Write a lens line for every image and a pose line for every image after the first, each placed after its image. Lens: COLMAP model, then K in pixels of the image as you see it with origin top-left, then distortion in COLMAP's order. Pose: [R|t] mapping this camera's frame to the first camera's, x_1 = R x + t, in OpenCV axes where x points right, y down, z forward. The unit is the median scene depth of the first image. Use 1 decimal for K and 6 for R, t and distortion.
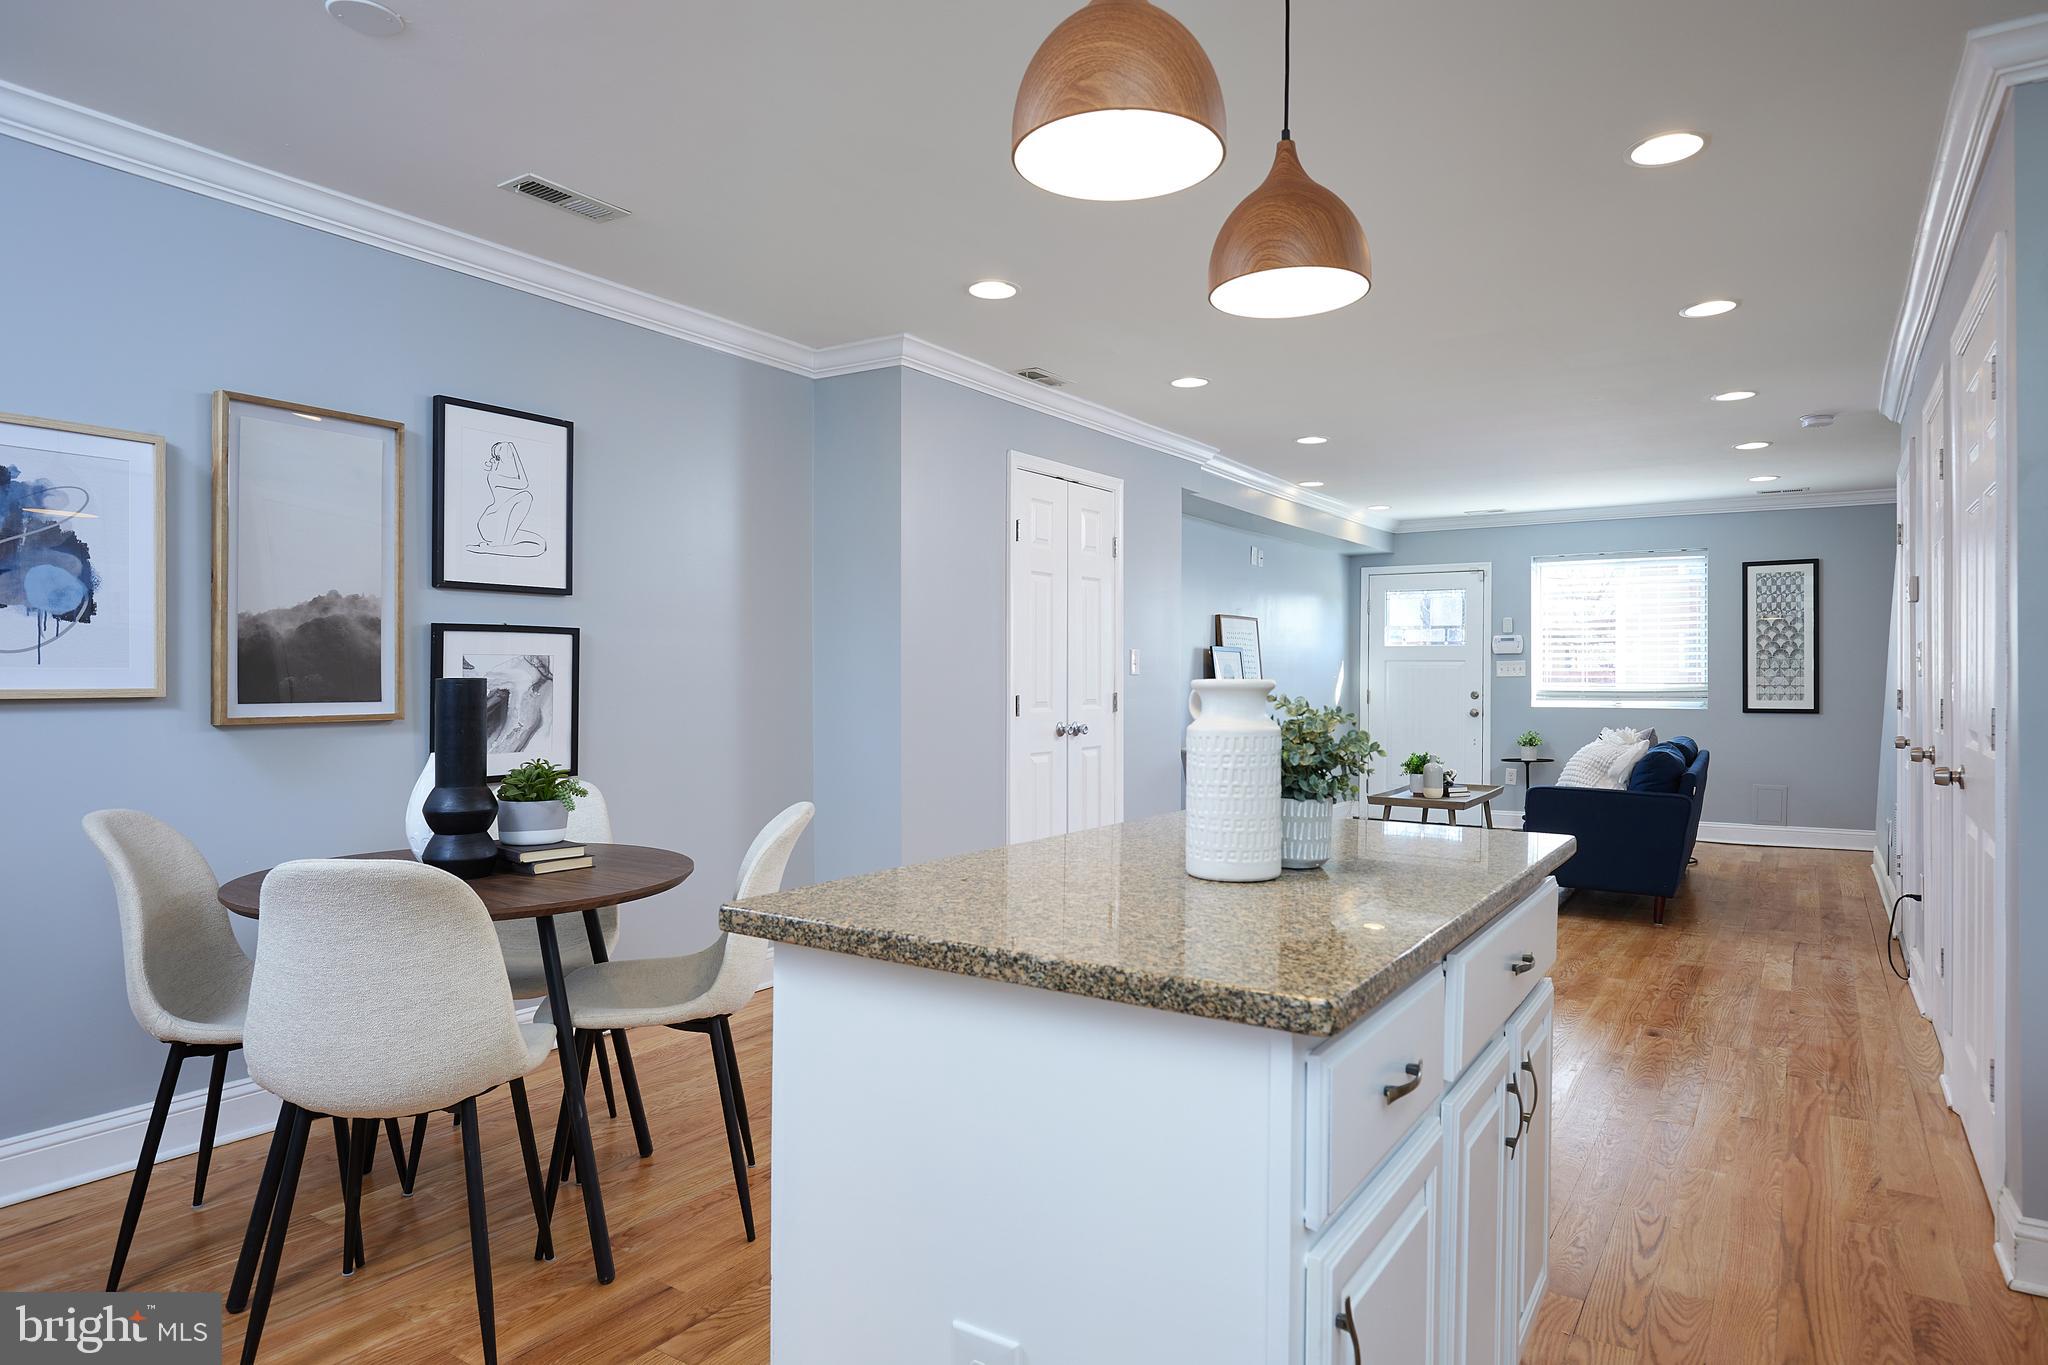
lens RADIAL K [[1188.9, 0, 1040.3], [0, 1188.9, 683.1], [0, 0, 1]] dist [-0.013893, 0.000420]
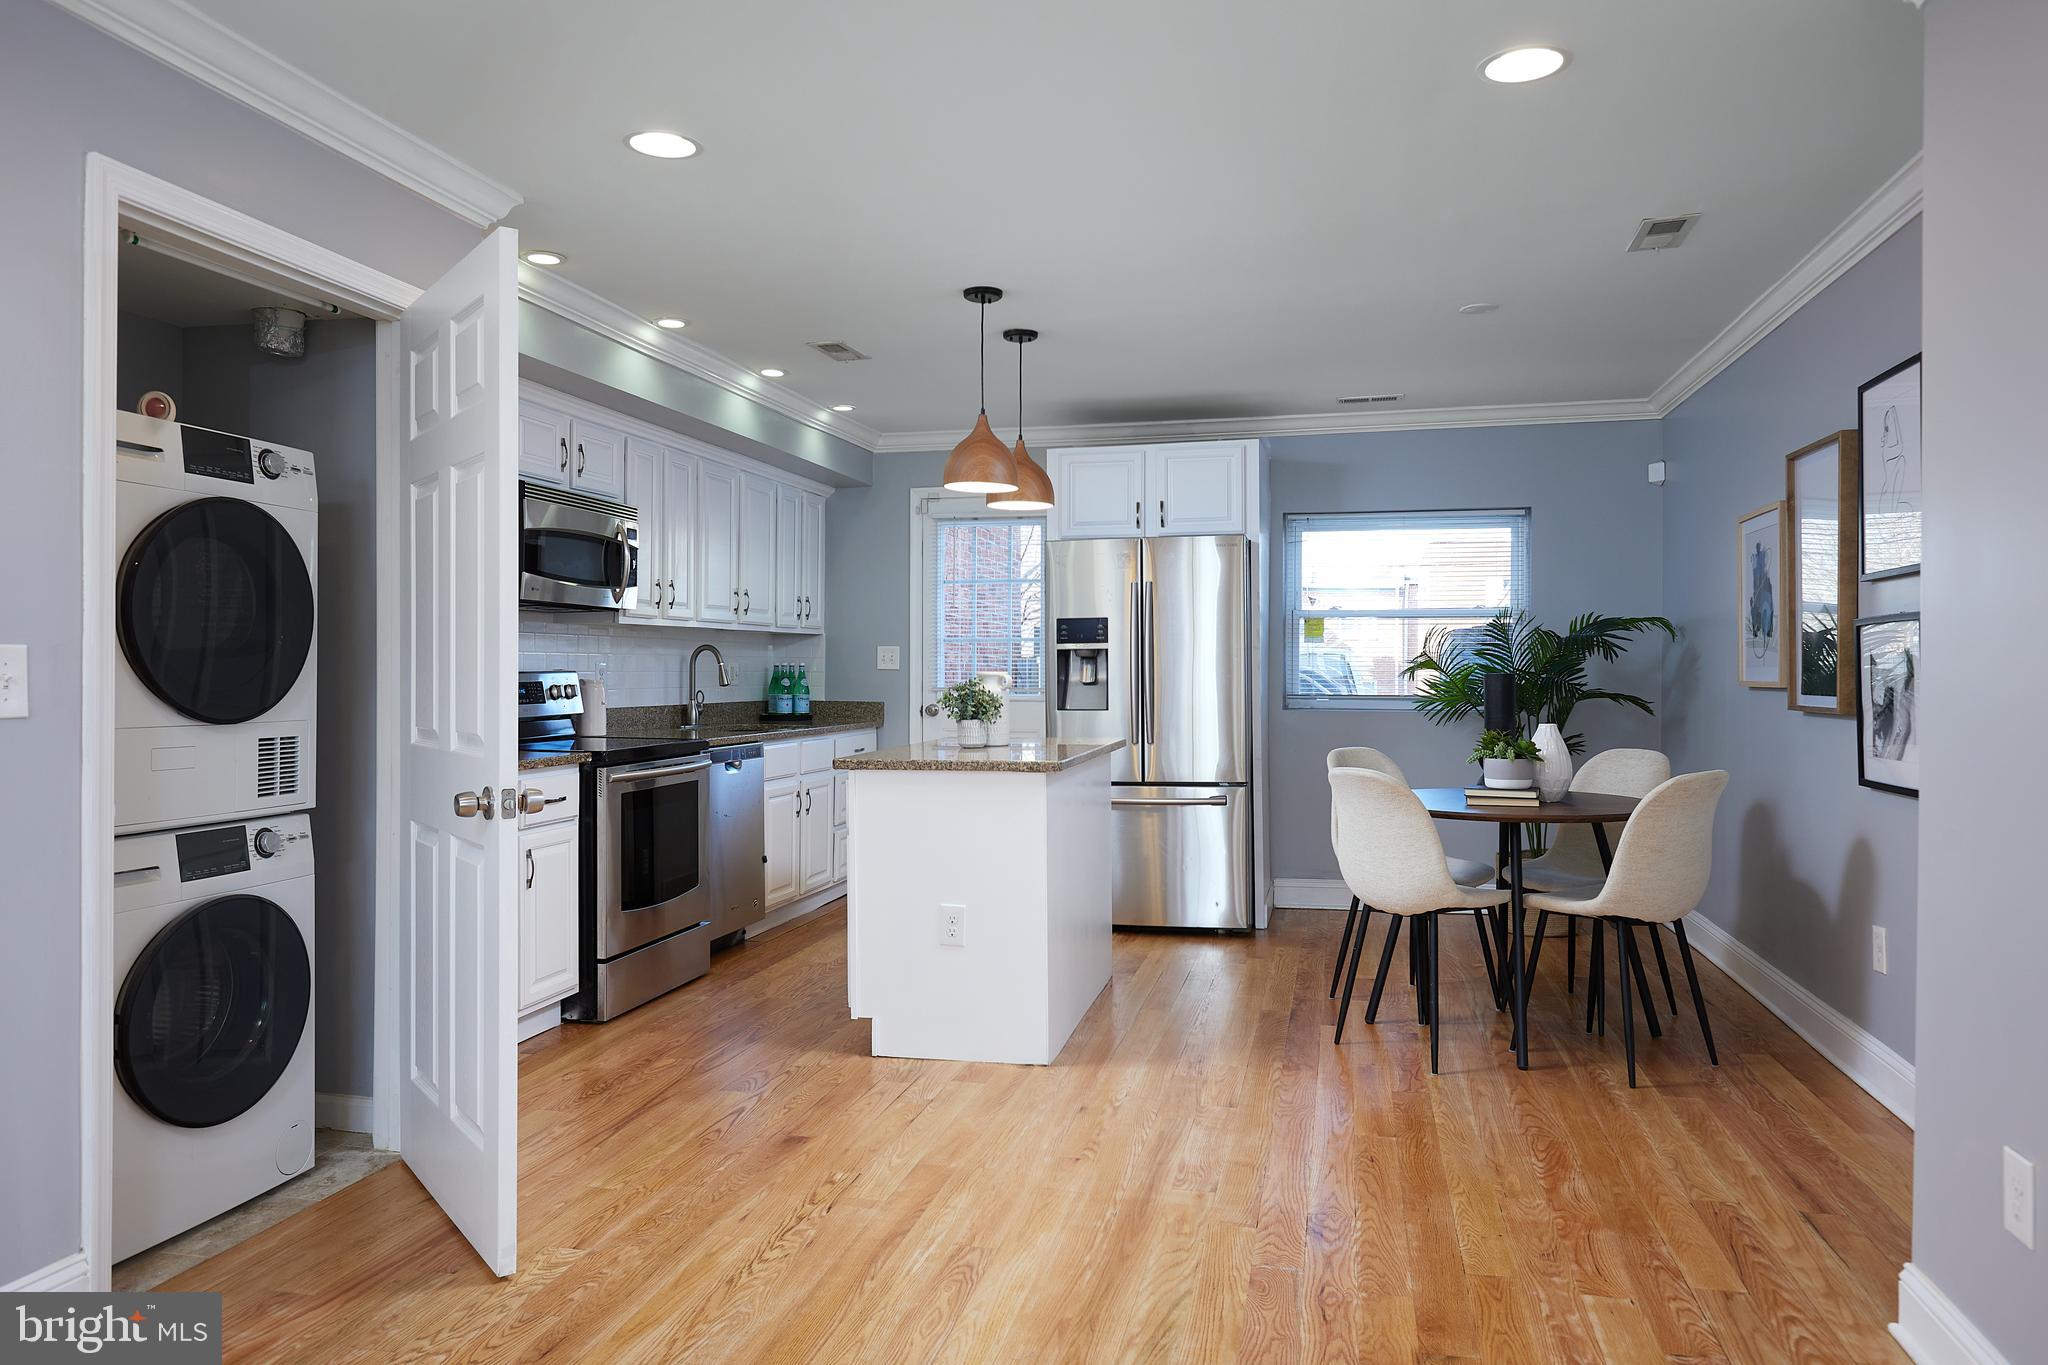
lens RADIAL K [[1352.0, 0, 1035.3], [0, 1352.0, 678.2], [0, 0, 1]] dist [0.002927, -0.001640]
pose [[-0.940750, -0.000754, -0.339099, 0.208751], [-0.003931, 0.999955, 0.008682, -0.003400], [0.339077, 0.009501, -0.940711, 0.736120]]
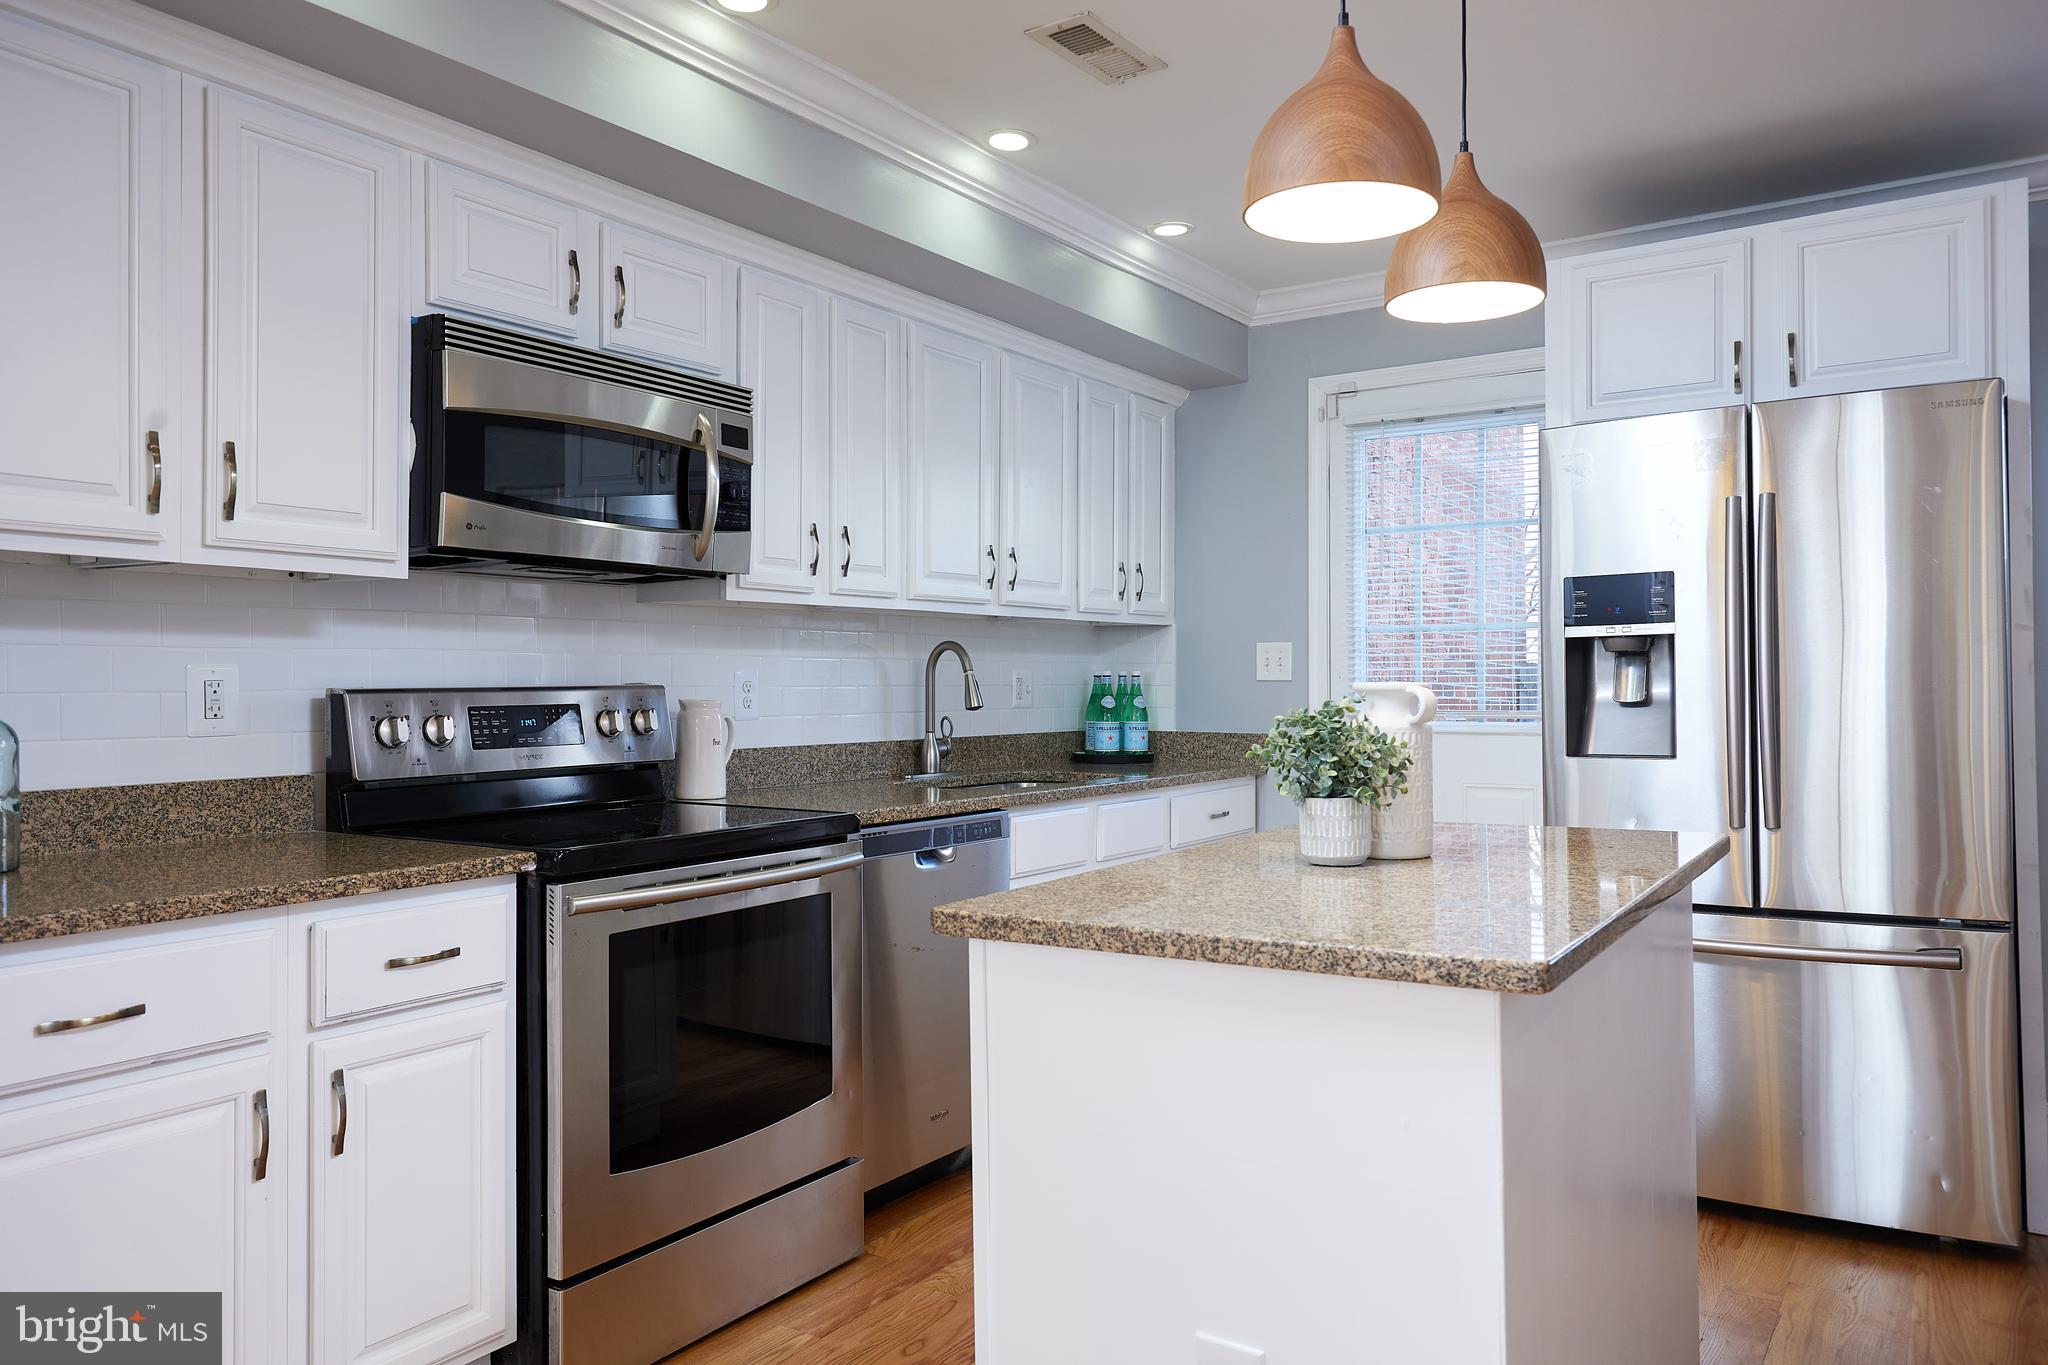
lens RADIAL K [[1448.4, 0, 1037.2], [0, 1448.4, 682.7], [0, 0, 1]] dist [0.013092, -0.004599]
pose [[-0.999995, 0.002992, 0.000726, 0.094606], [0.002993, 0.999994, 0.001916, -0.001567], [-0.000721, 0.001919, -0.999998, 0.450898]]
